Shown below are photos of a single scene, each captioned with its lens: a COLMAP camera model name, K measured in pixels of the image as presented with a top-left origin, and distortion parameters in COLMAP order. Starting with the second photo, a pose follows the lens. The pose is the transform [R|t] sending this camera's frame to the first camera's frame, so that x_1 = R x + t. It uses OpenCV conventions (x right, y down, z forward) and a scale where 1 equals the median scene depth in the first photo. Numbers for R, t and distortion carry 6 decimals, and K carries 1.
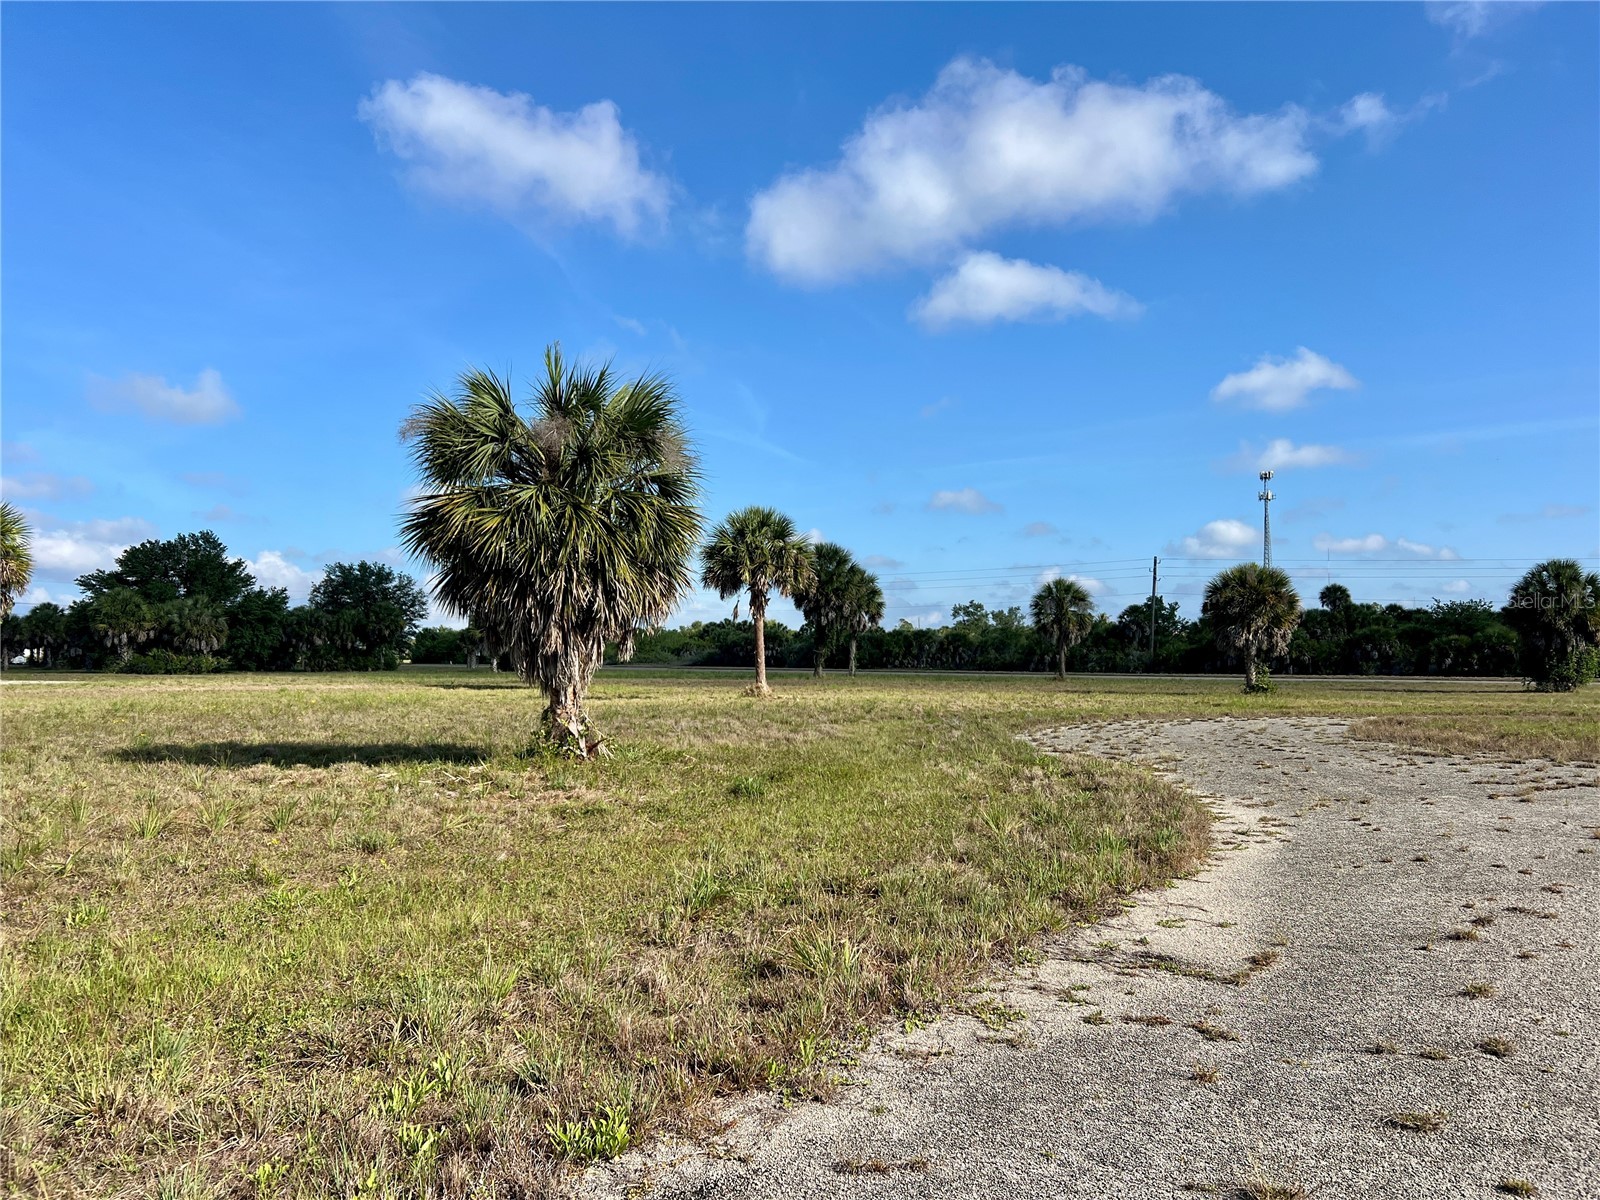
lens RADIAL K [[1184.5, 0, 795.9], [0, 1184.5, 632.4], [0, 0, 1]] dist [0.060480, -0.079534]
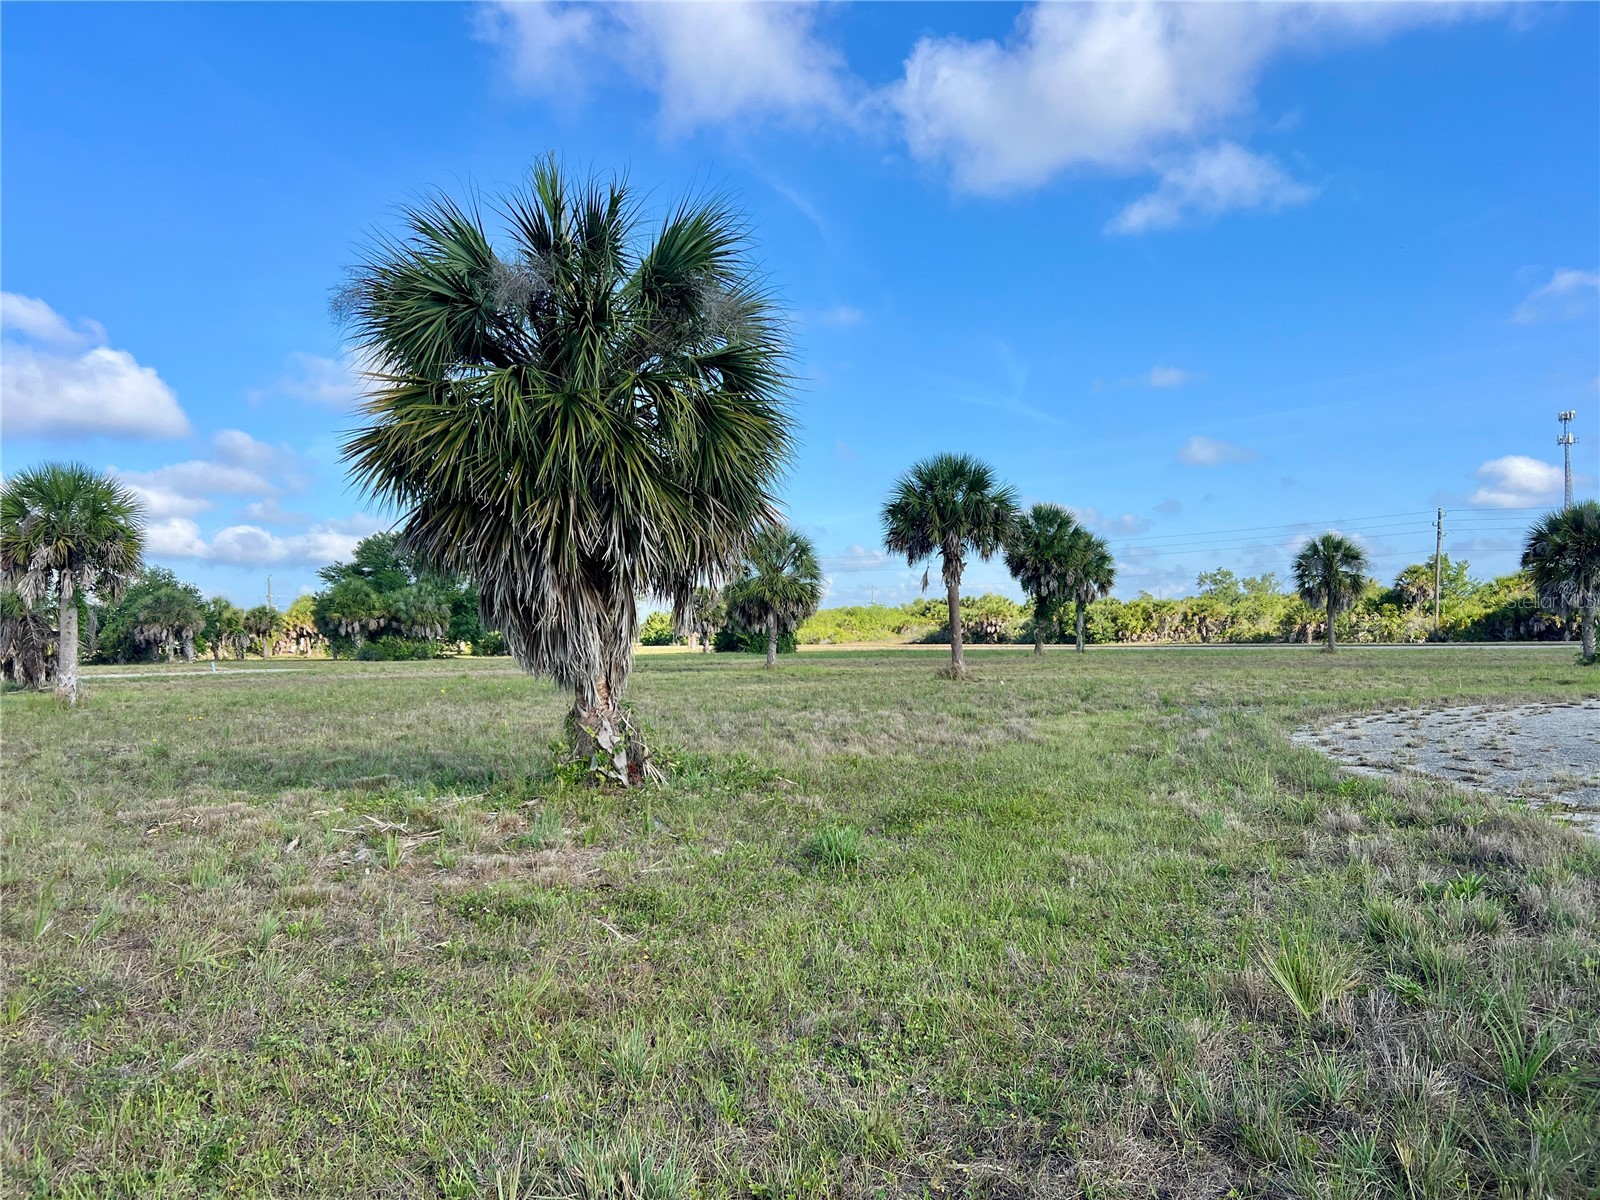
lens RADIAL K [[1158.8, 0, 791.3], [0, 1158.8, 599.0], [0, 0, 1]] dist [0.062893, -0.137765]
pose [[0.978845, -0.025497, -0.203009, 0.012719], [0.023345, 0.999643, -0.012985, 0.002886], [0.203268, 0.007971, 0.979091, 0.090284]]
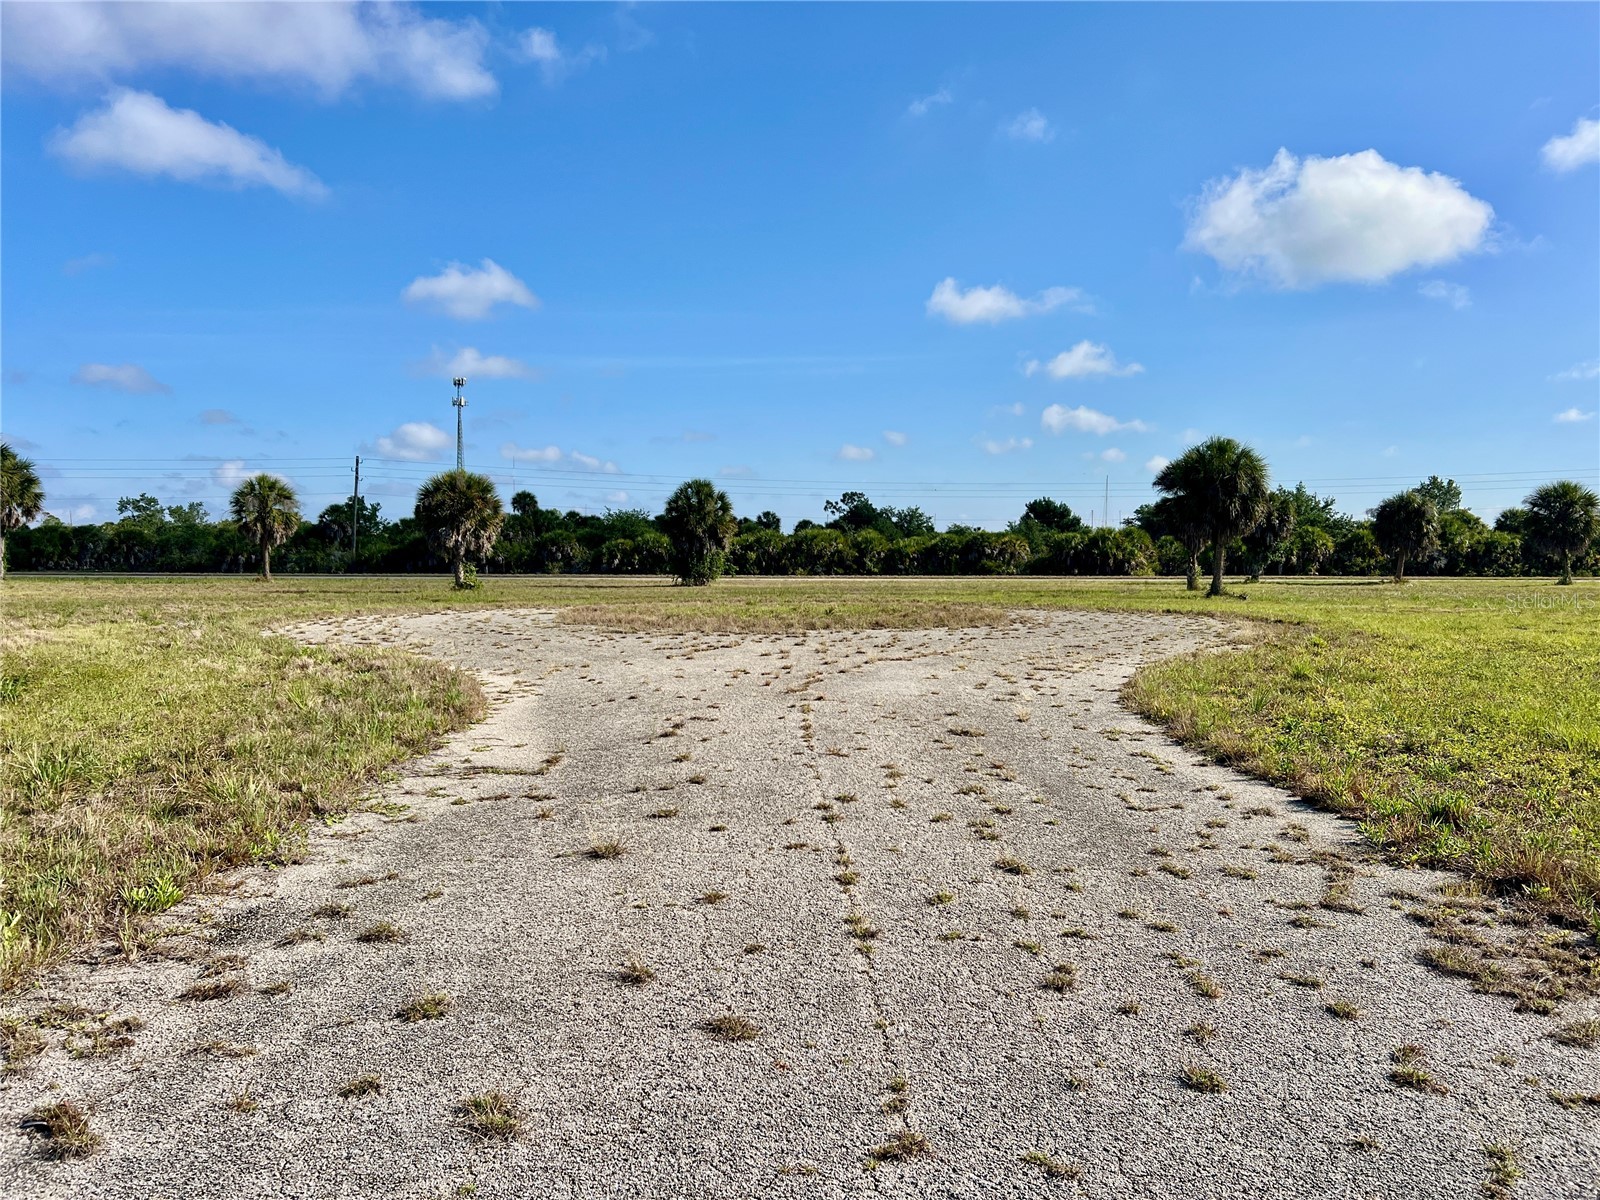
lens RADIAL K [[1184.5, 0, 795.9], [0, 1184.5, 632.4], [0, 0, 1]] dist [0.060480, -0.079534]
pose [[0.793854, -0.037004, 0.606982, -0.023739], [-0.013338, 0.996847, 0.078217, 0.000175], [-0.607963, -0.070189, 0.790857, -0.029986]]
